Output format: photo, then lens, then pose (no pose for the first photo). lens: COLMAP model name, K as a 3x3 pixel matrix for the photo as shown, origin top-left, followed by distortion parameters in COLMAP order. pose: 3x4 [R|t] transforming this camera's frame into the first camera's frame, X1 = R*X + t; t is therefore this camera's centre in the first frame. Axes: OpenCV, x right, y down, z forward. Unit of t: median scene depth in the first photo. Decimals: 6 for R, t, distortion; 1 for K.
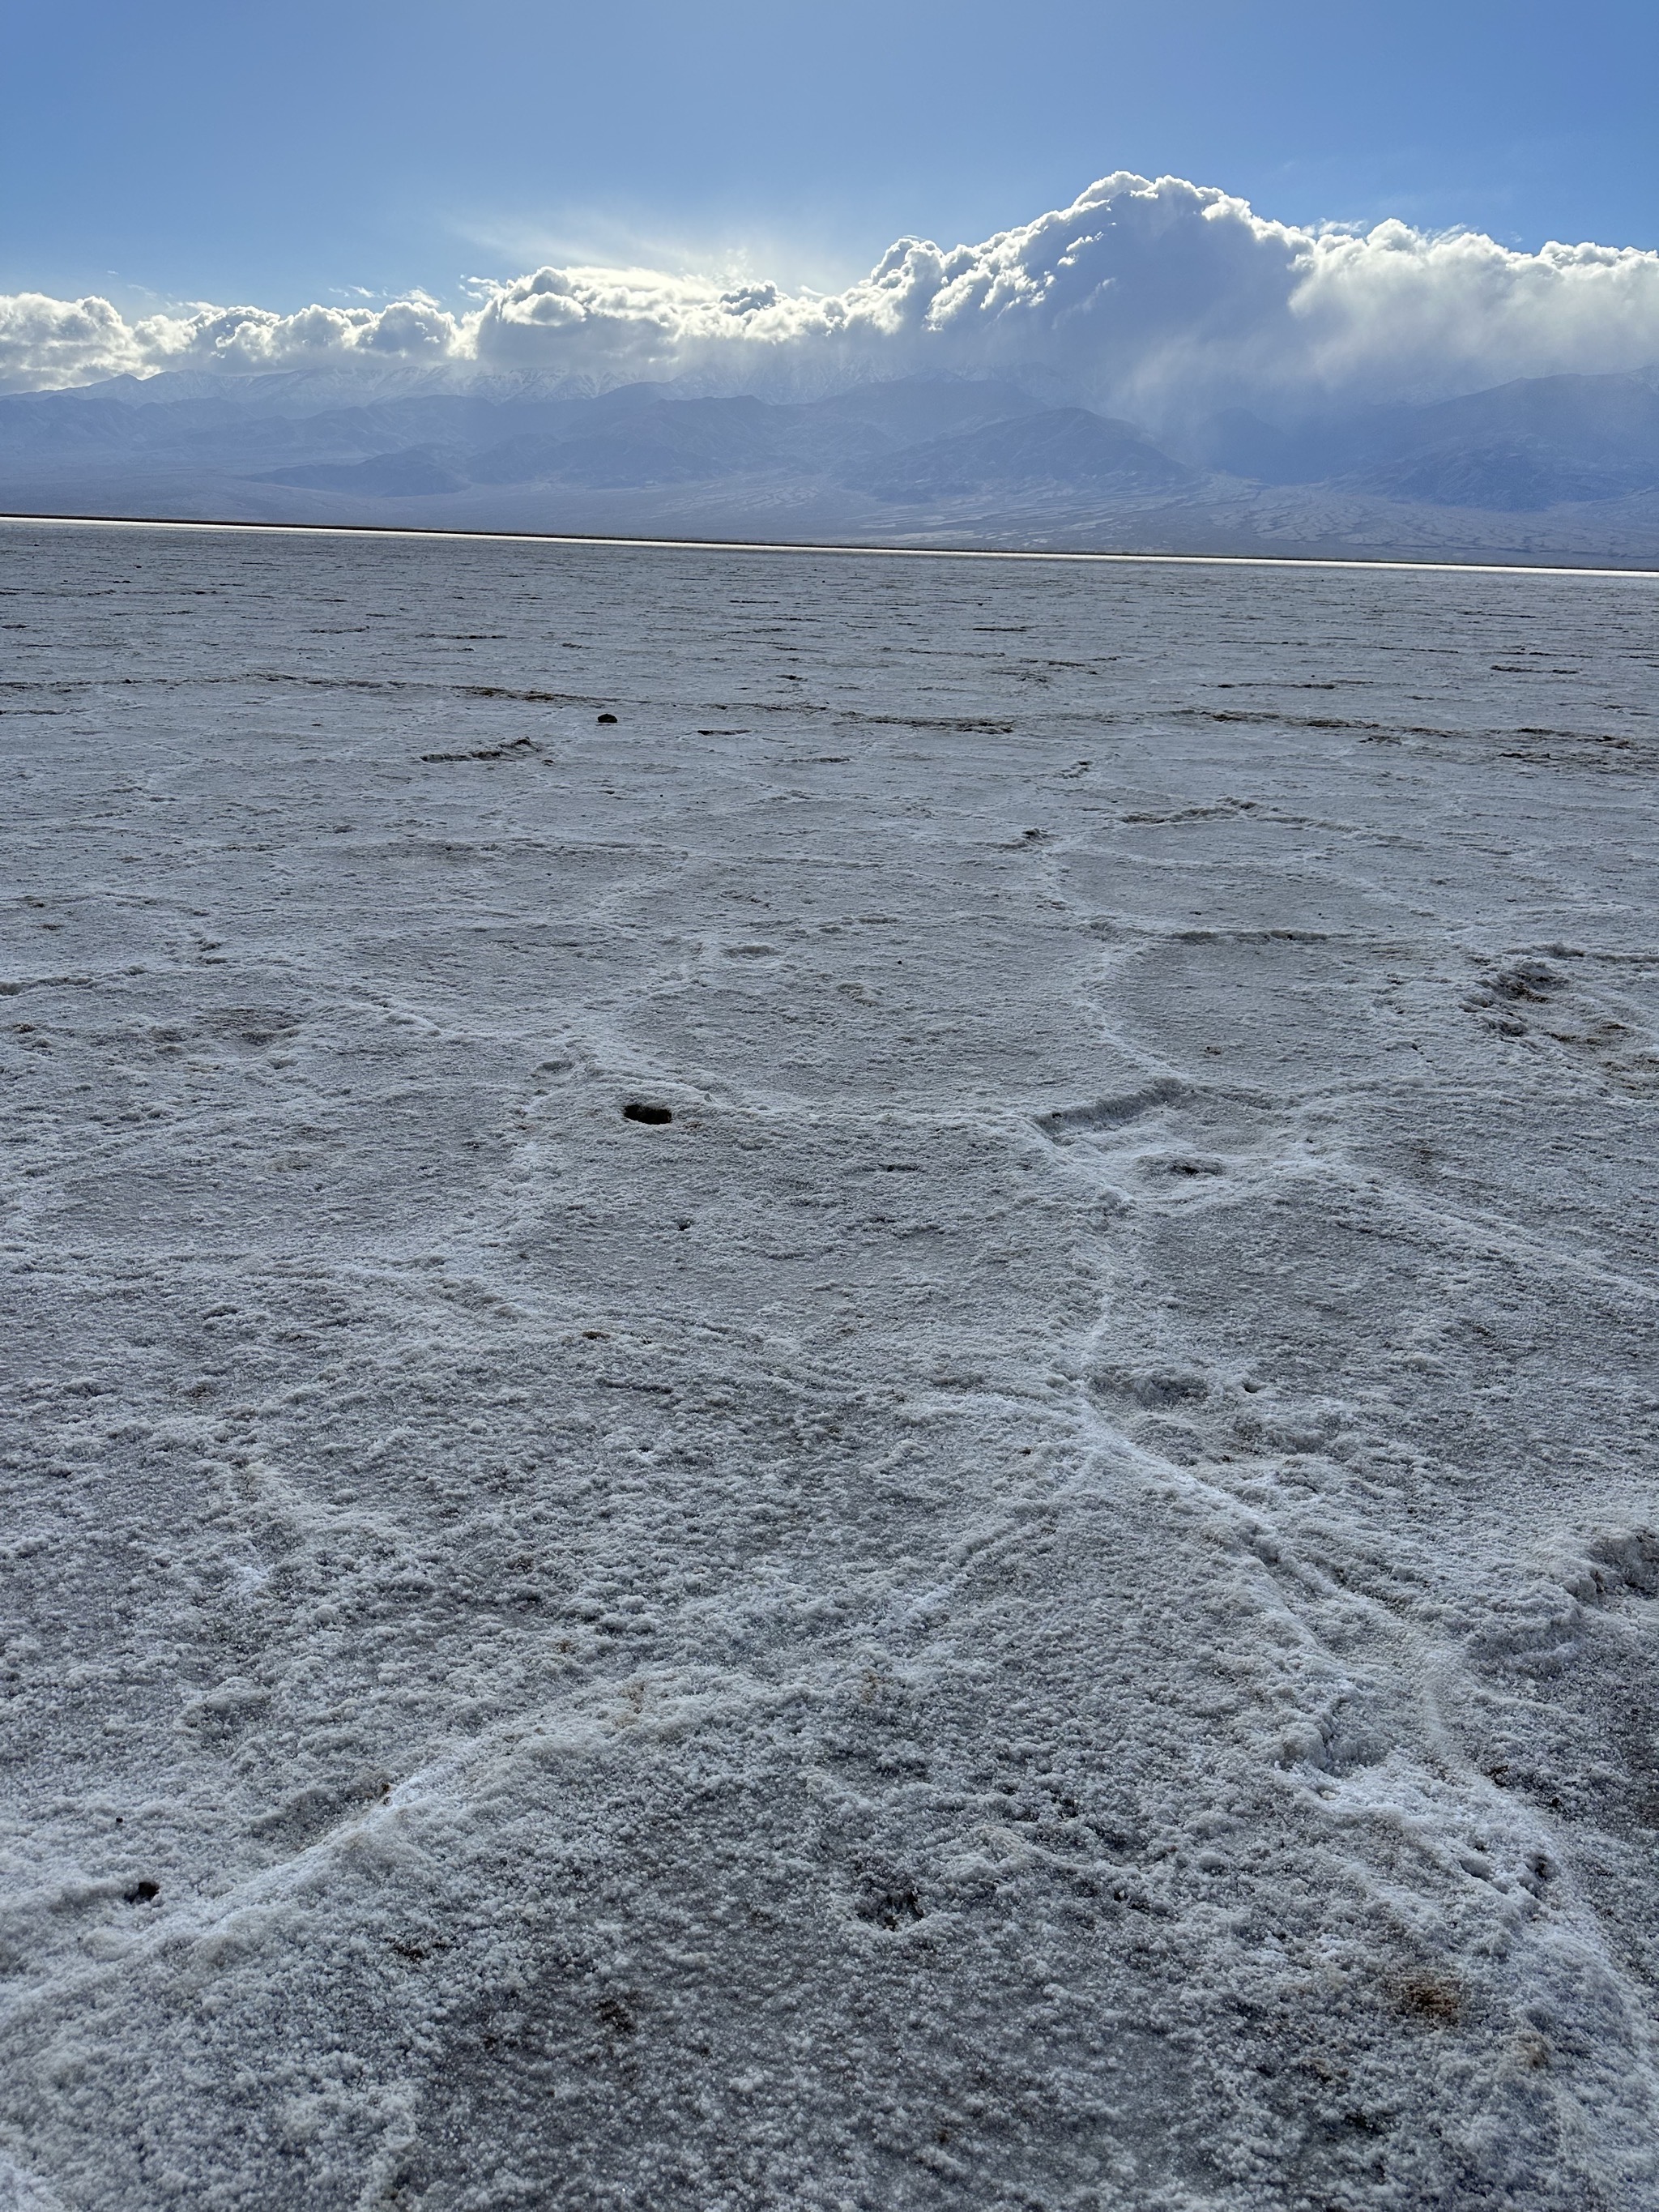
lens RADIAL K [[1370.5, 0, 571.8], [0, 1370.5, 1103.0], [0, 0, 1]] dist [0.051163, -0.034228]
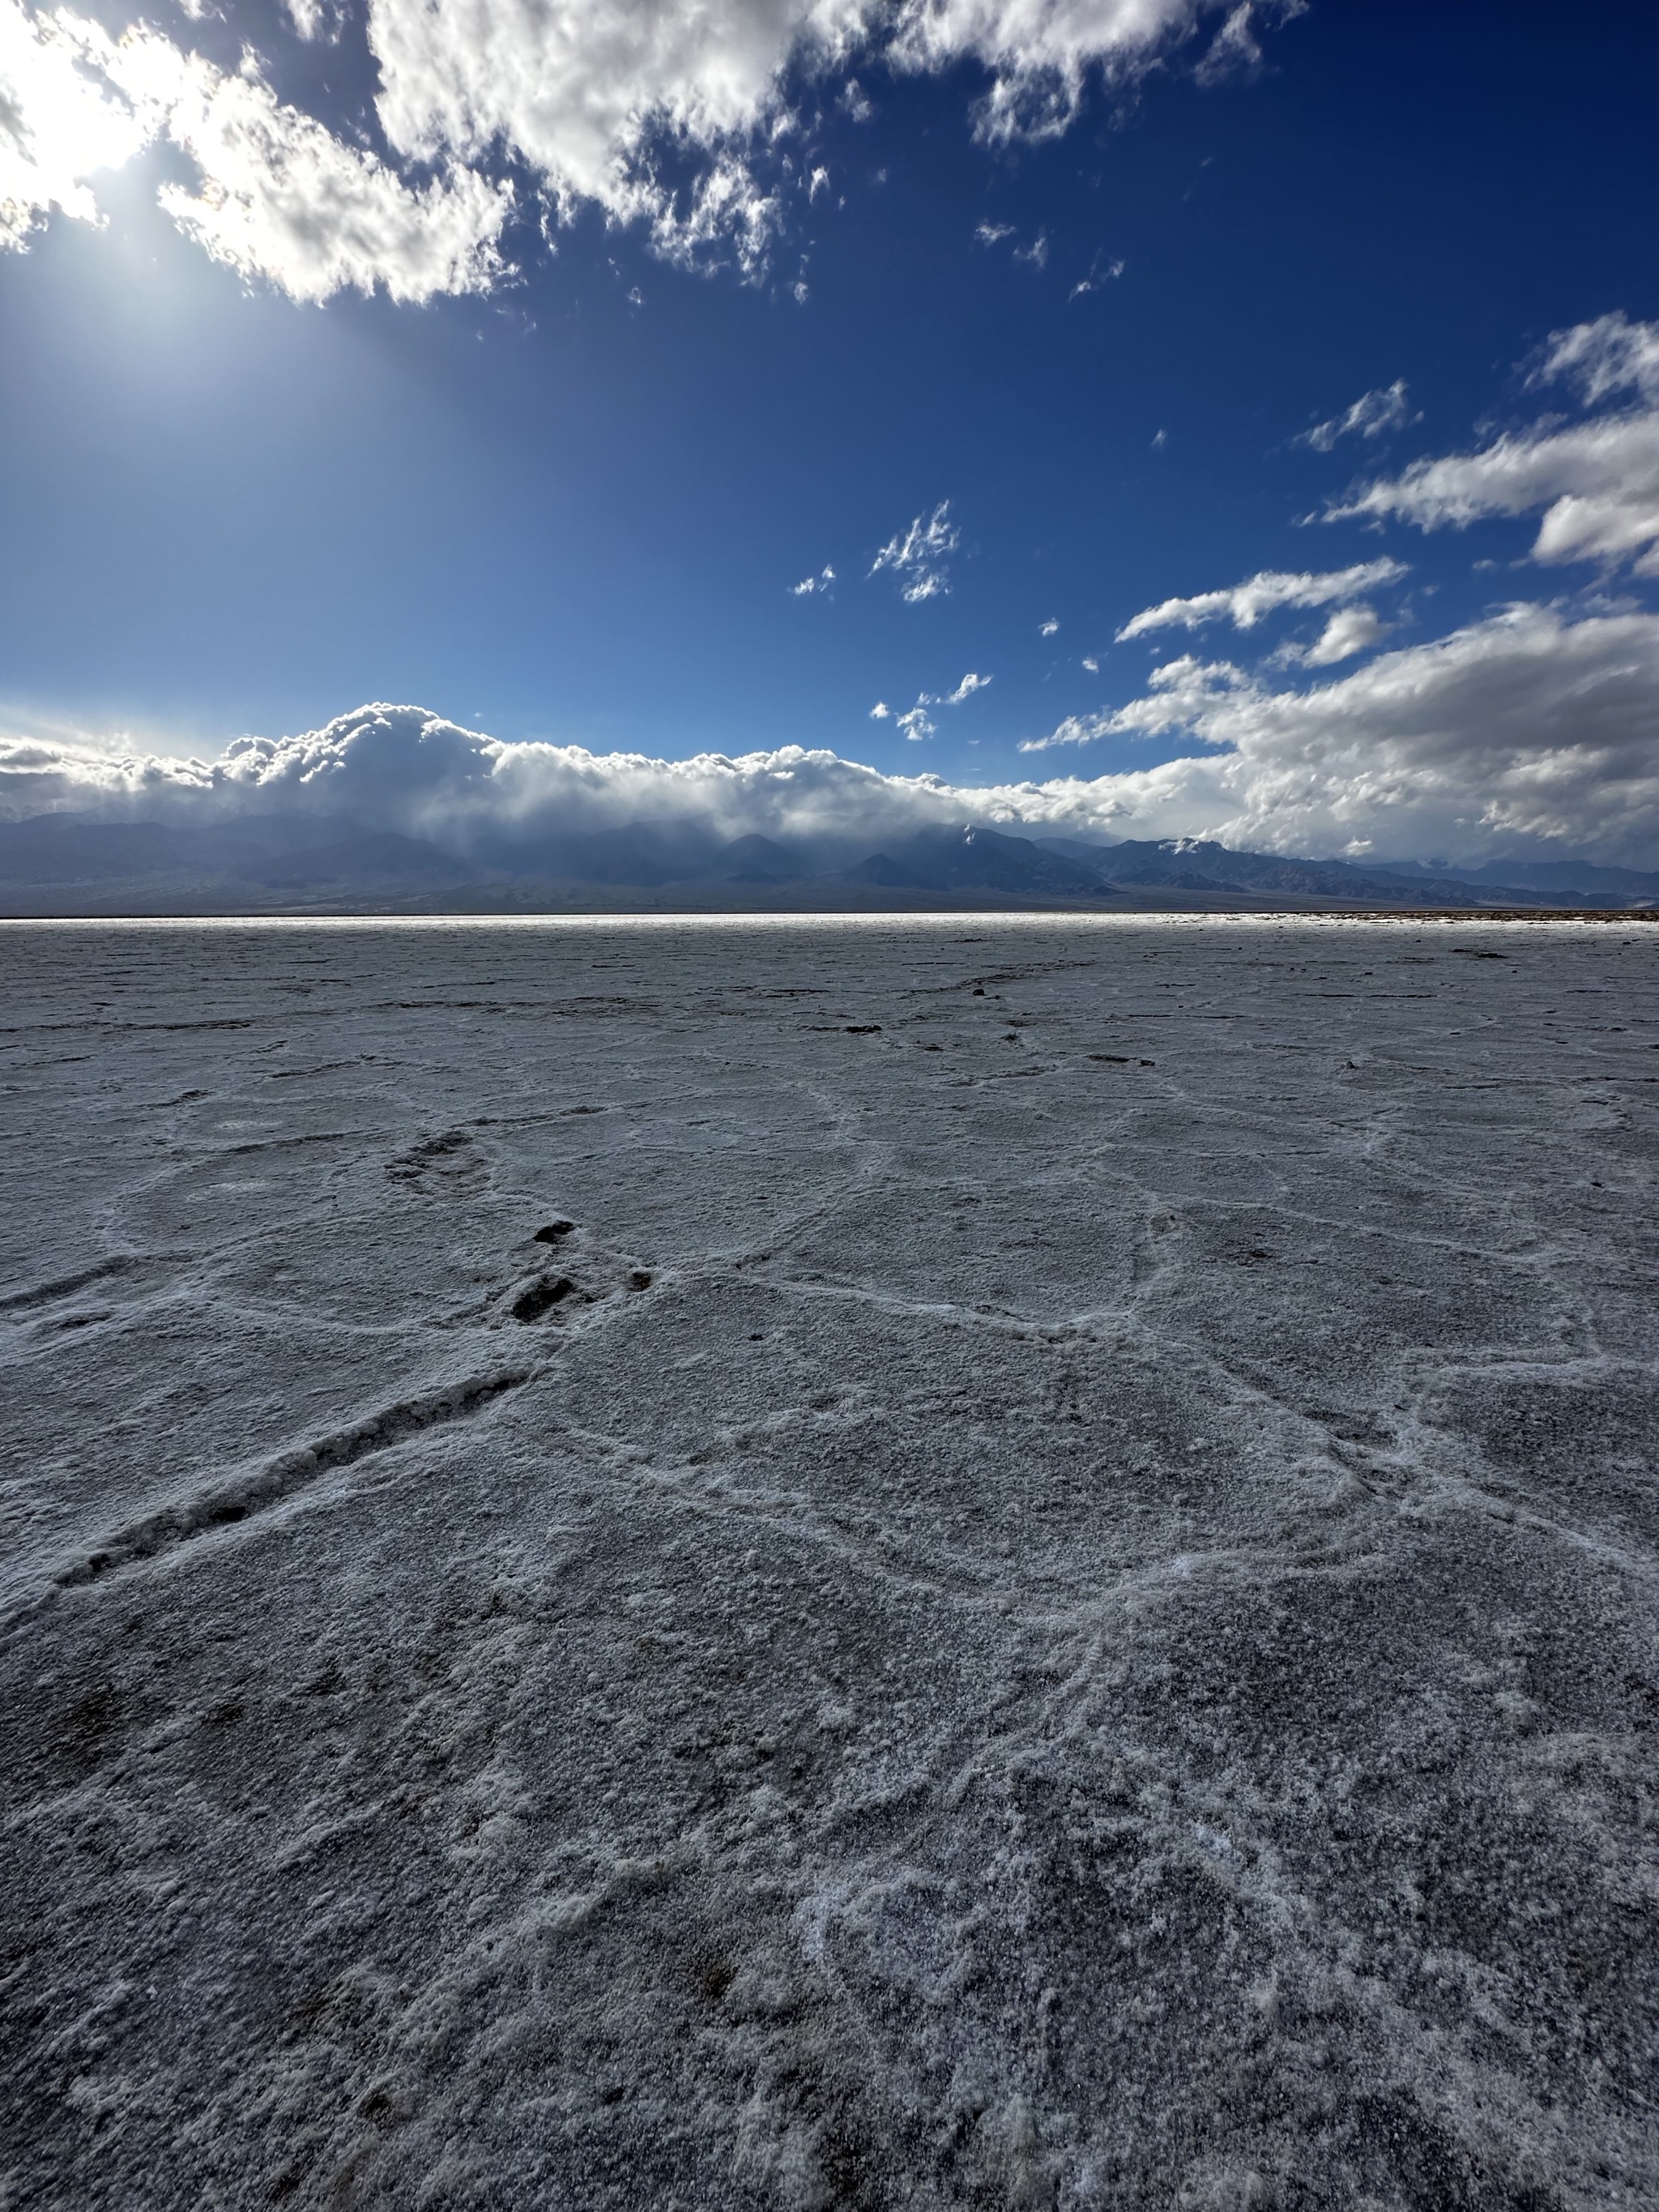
lens RADIAL K [[864.1, 0, 823.8], [0, 864.1, 1111.5], [0, 0, 1]] dist [-0.001119, 0.000197]
pose [[0.845253, -0.157194, 0.510722, 0.675514], [0.235202, 0.967636, -0.091438, 0.099936], [-0.479819, 0.197411, 0.854870, -0.158149]]
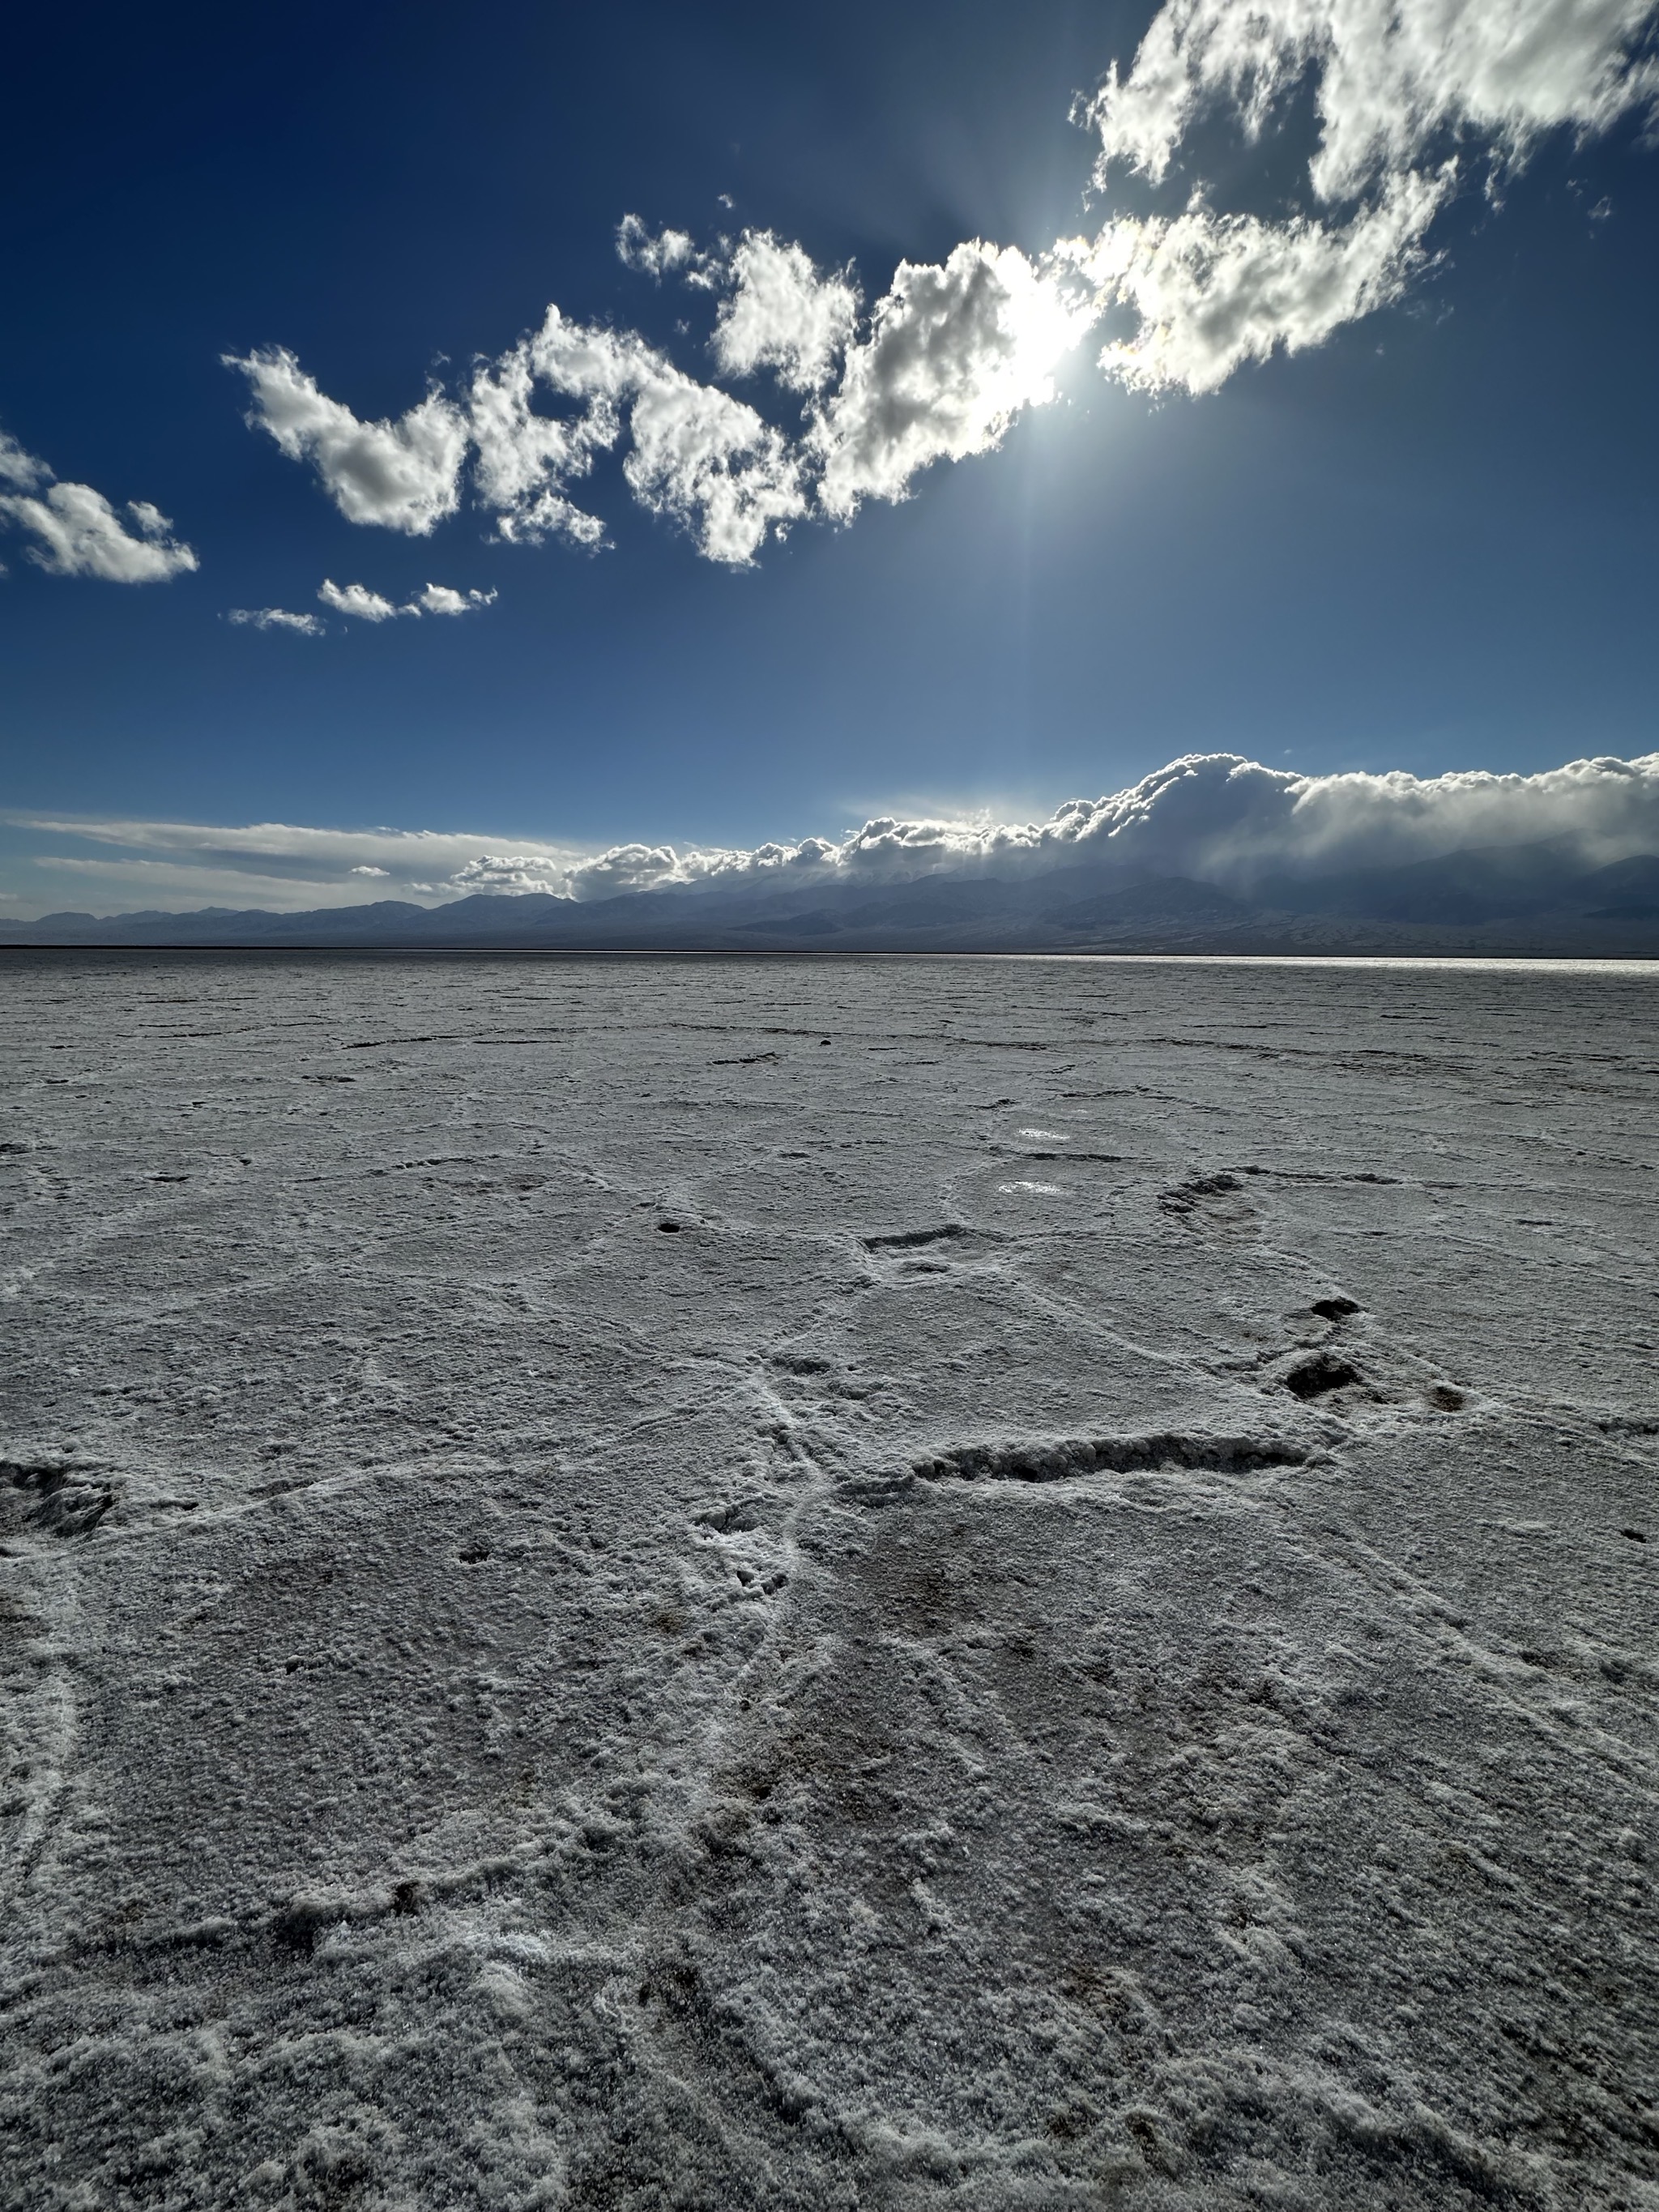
lens RADIAL K [[851.0, 0, 829.3], [0, 851.0, 1126.2], [0, 0, 1]] dist [-0.000530, 0.000025]
pose [[0.973203, 0.020276, -0.229050, 0.575236], [-0.063837, 0.980774, -0.184413, 0.079301], [0.220907, 0.194093, 0.955787, -0.135316]]
